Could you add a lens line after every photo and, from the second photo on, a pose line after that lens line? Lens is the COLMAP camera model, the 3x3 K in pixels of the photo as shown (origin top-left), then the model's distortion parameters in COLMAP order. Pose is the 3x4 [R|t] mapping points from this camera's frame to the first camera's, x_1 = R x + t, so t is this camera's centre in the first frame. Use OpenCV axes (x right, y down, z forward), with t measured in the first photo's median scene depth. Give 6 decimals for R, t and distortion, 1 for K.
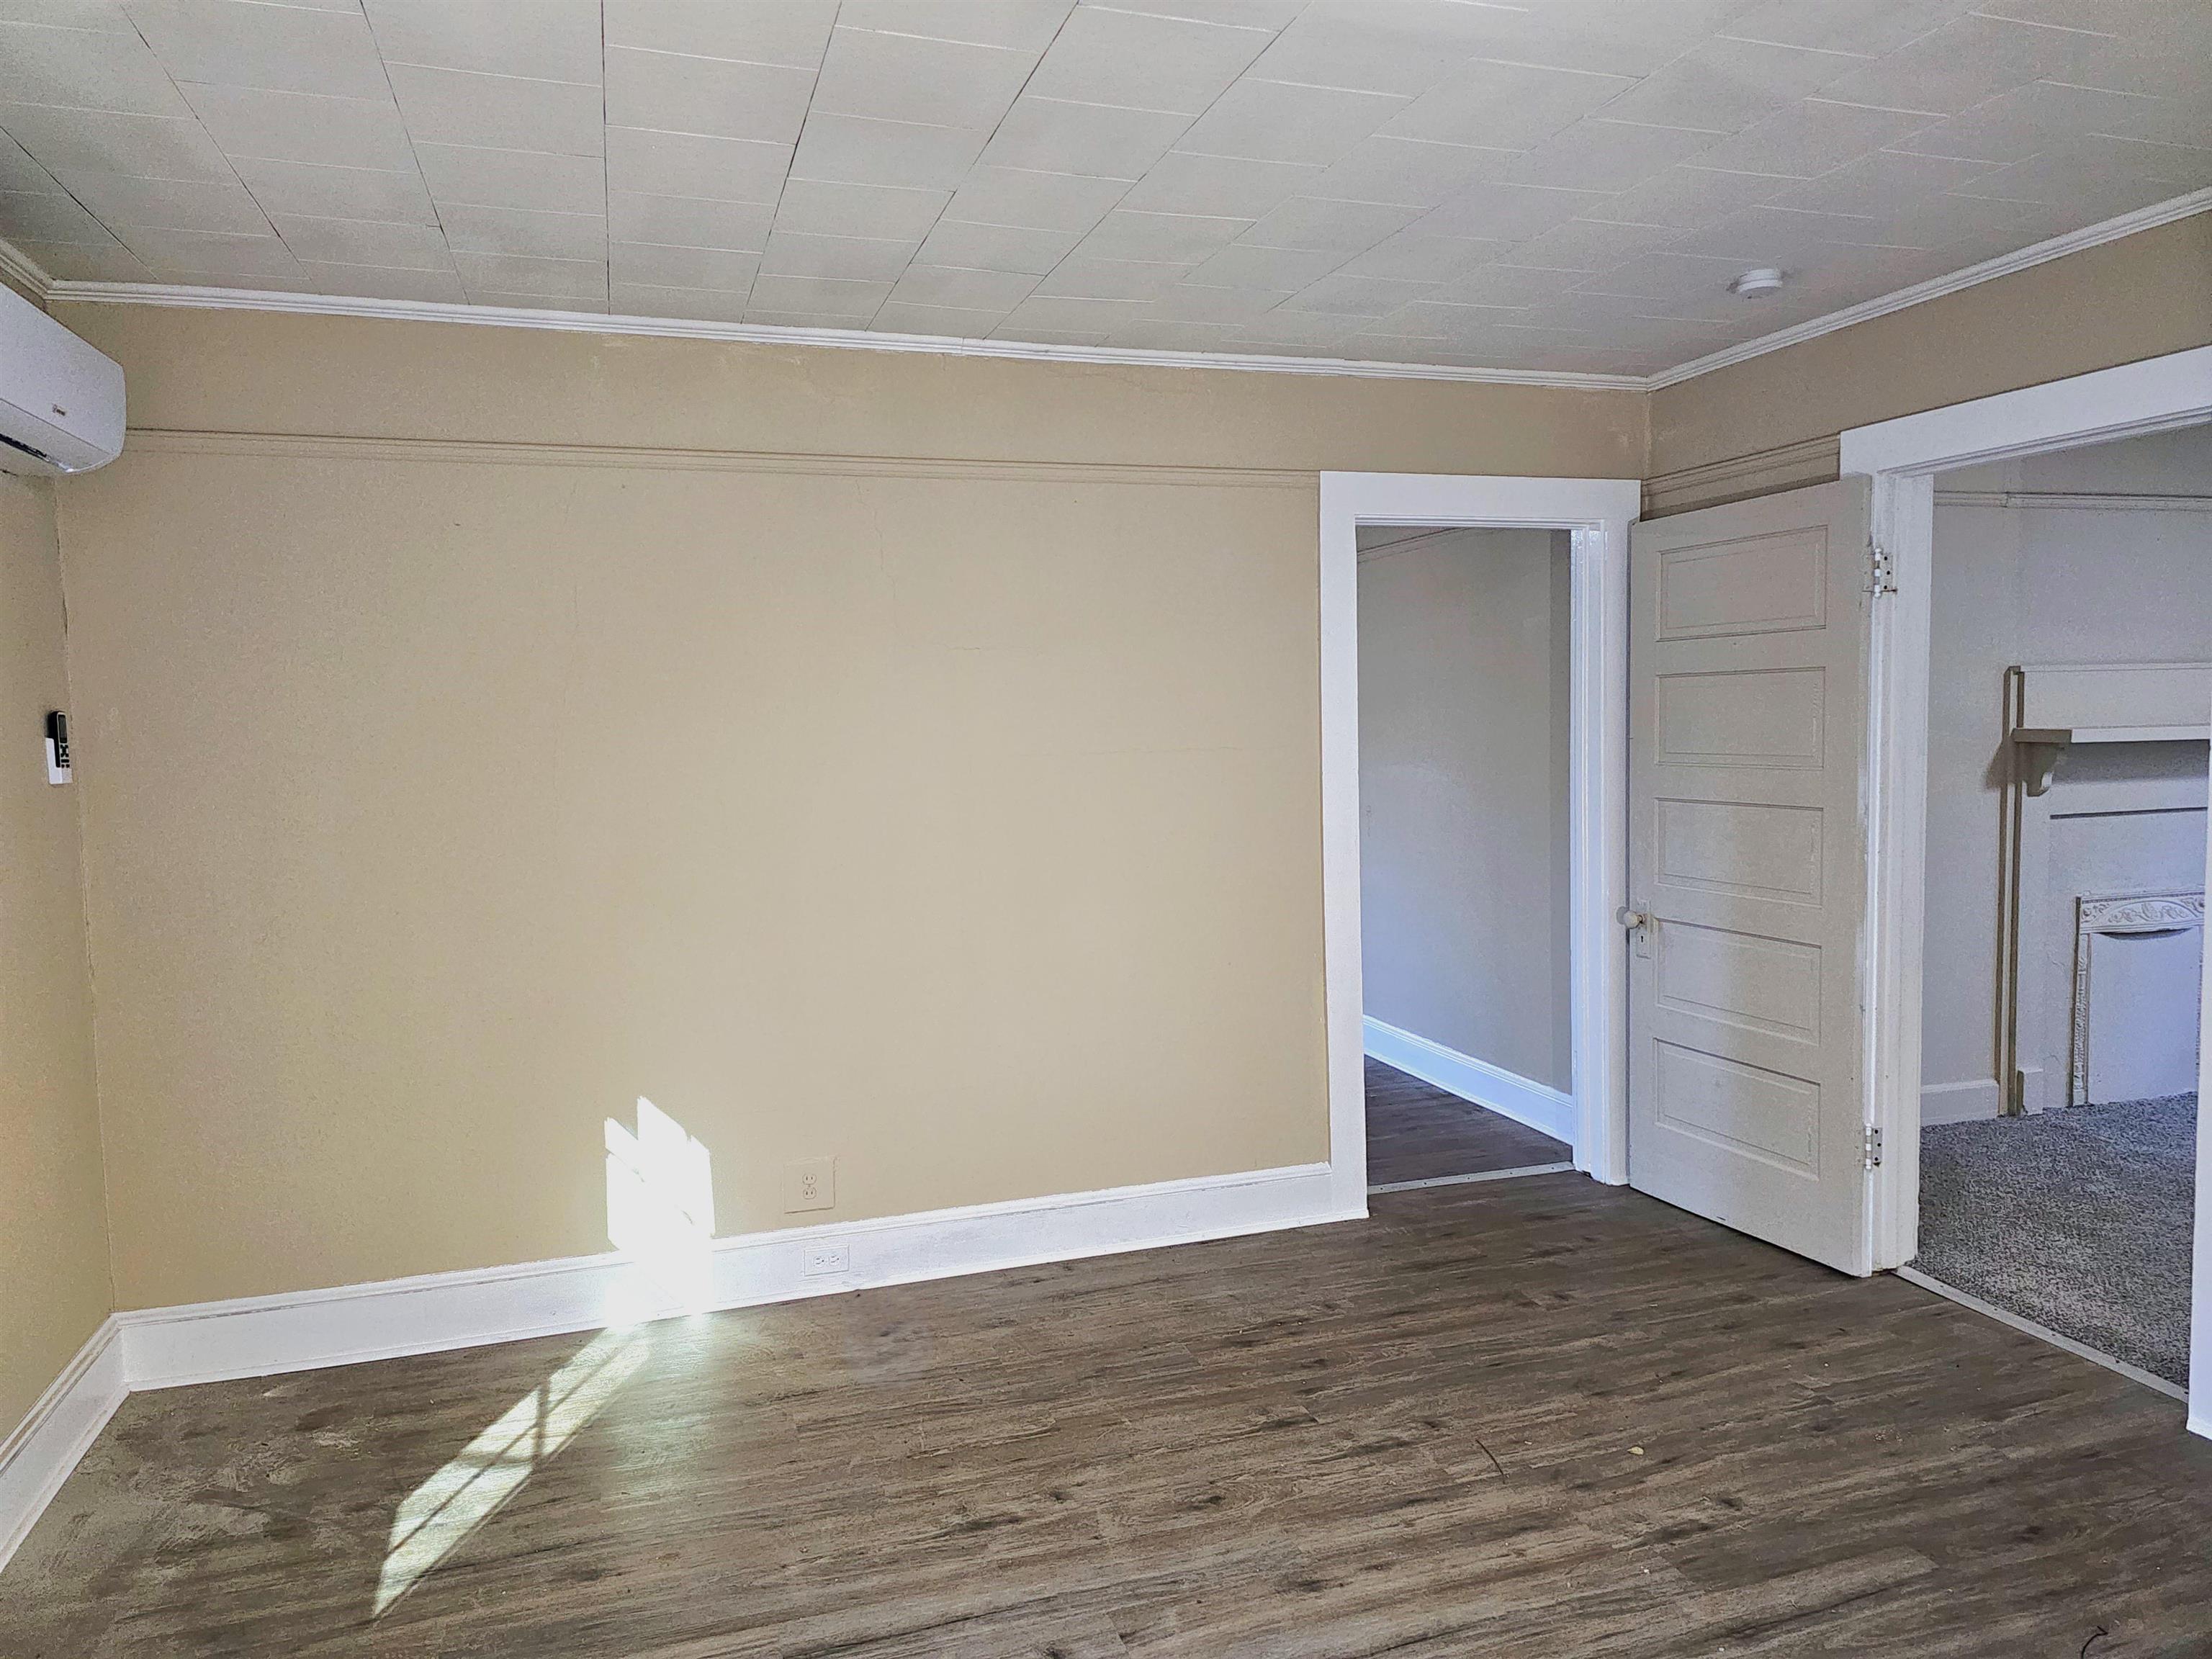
lens RADIAL K [[1480.5, 0, 1112.2], [0, 1480.5, 825.0], [0, 0, 1]] dist [0.070349, -0.059714]
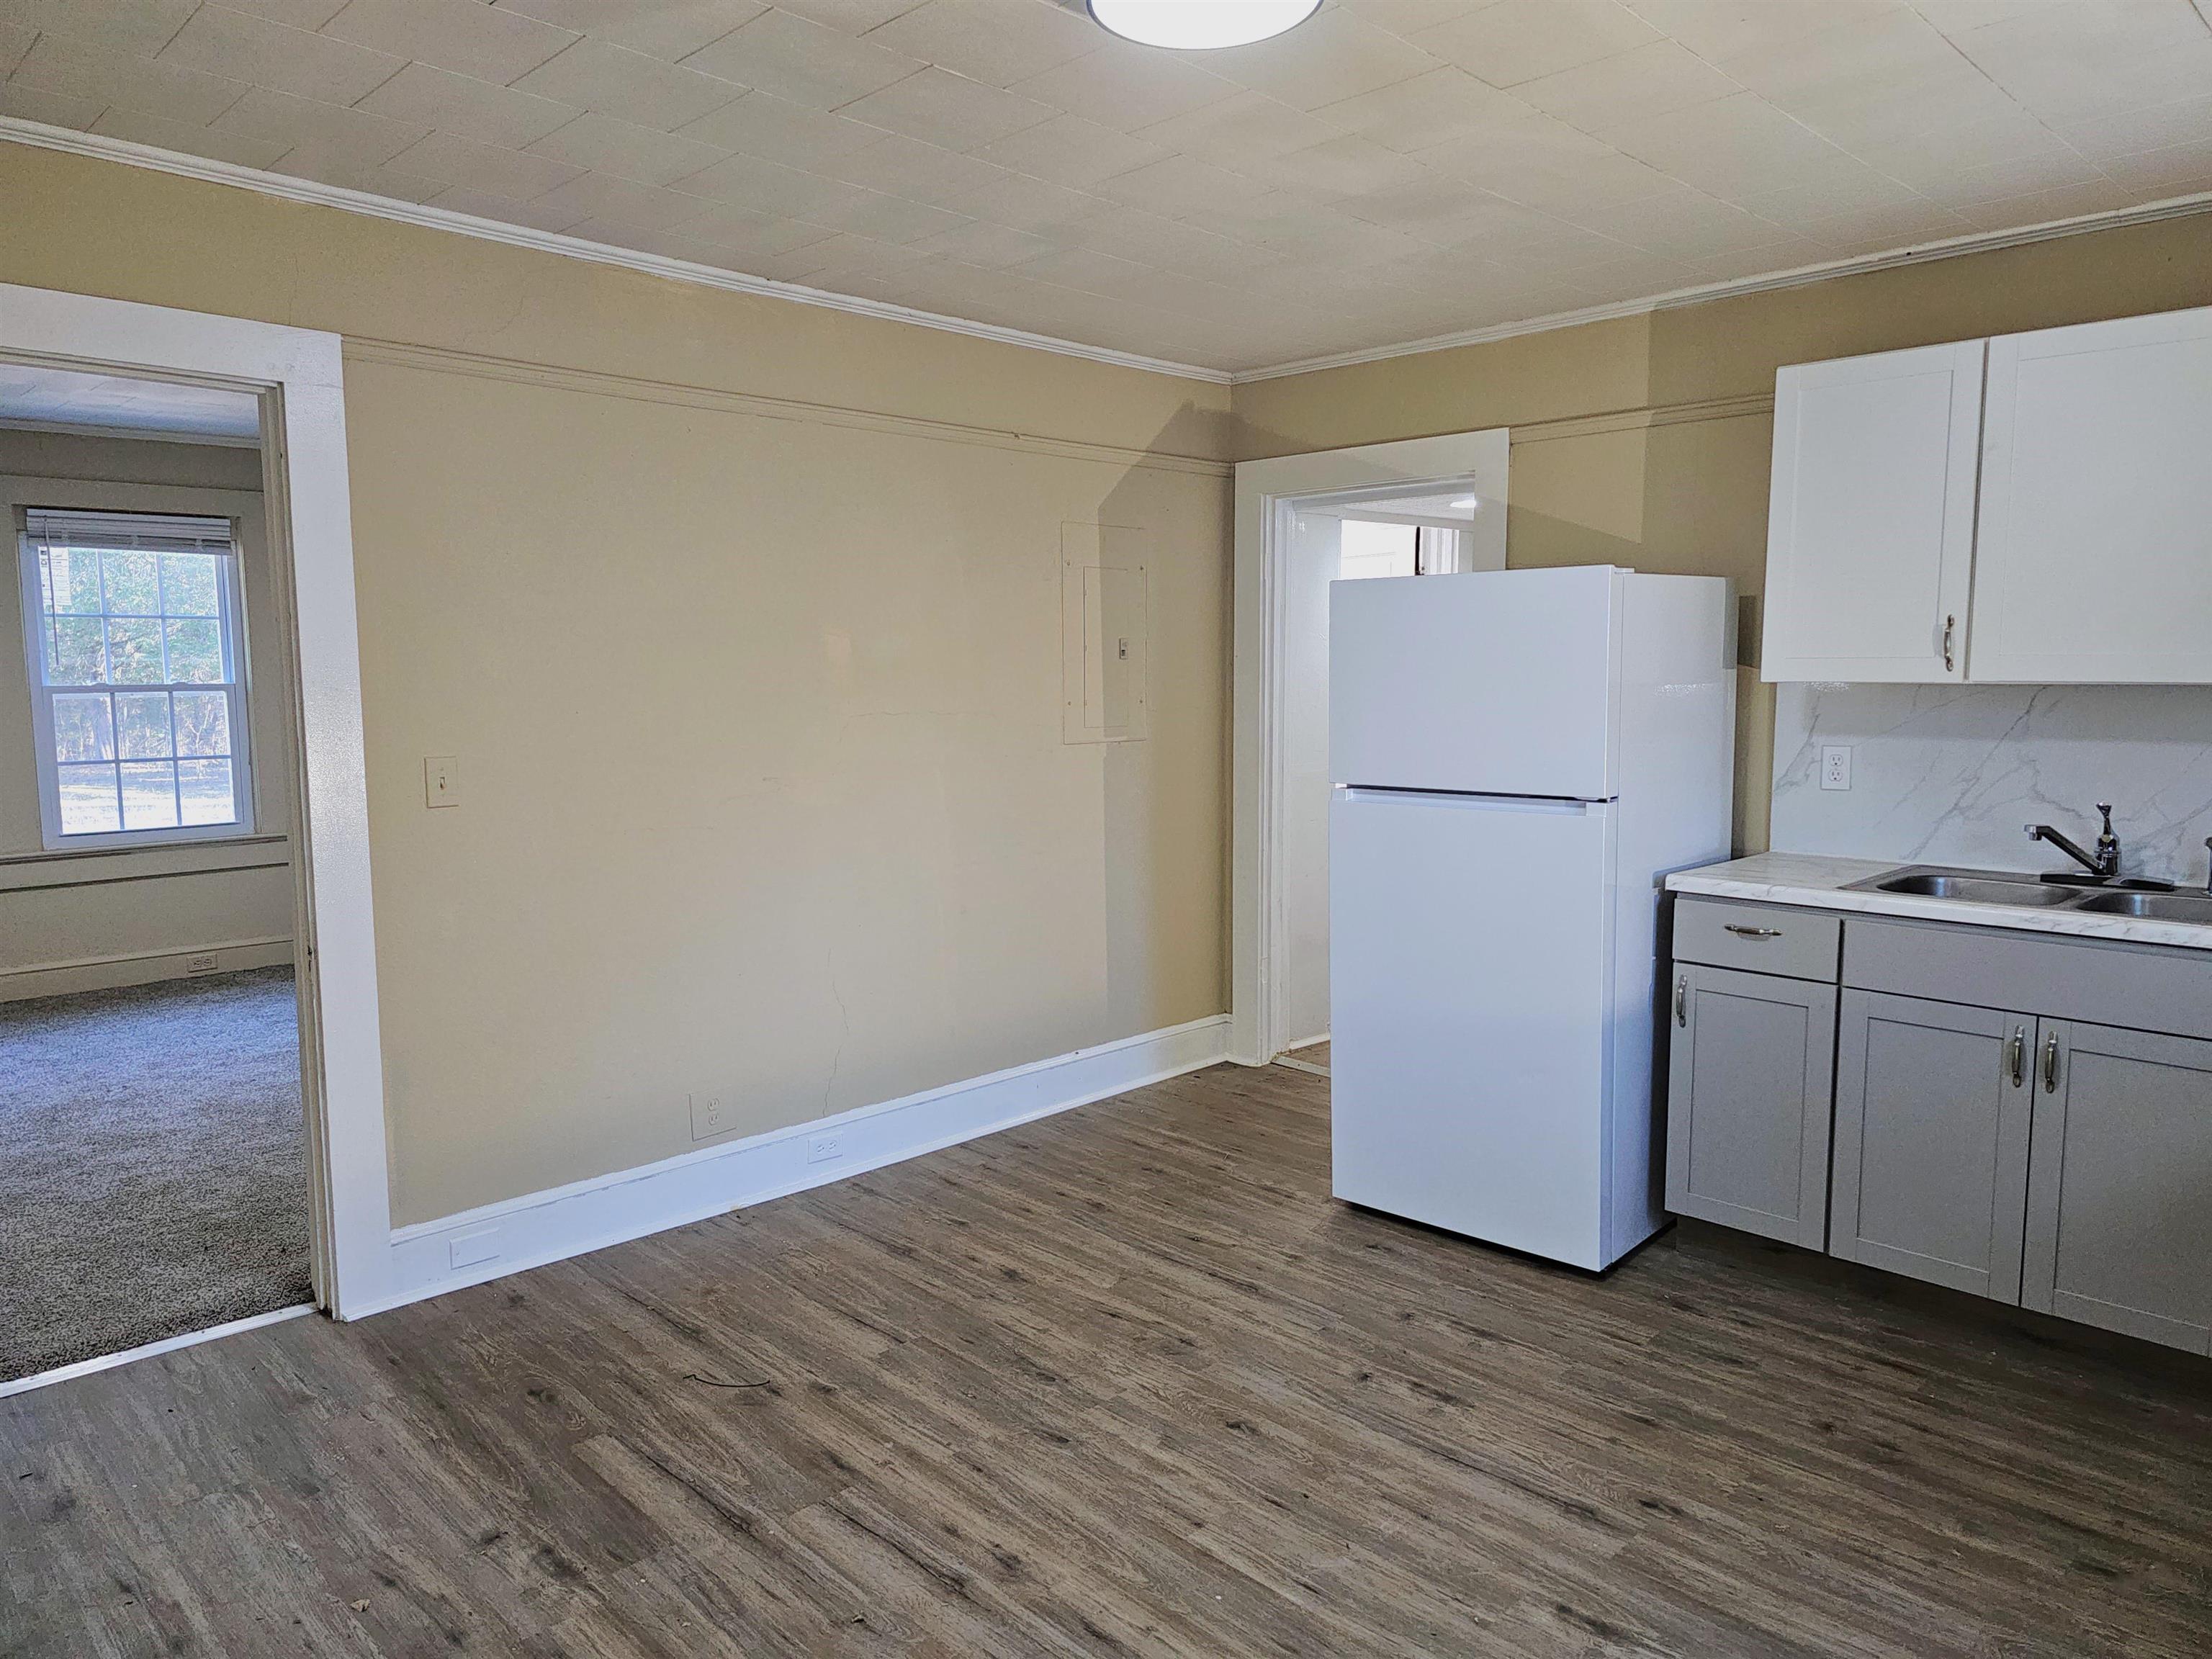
lens RADIAL K [[1480.5, 0, 1113.6], [0, 1480.5, 822.7], [0, 0, 1]] dist [0.070349, -0.059714]
pose [[-0.437227, -0.074240, 0.896282, -0.515259], [0.078760, 0.989597, 0.120390, -0.050249], [-0.895896, 0.123229, -0.426831, 0.978744]]
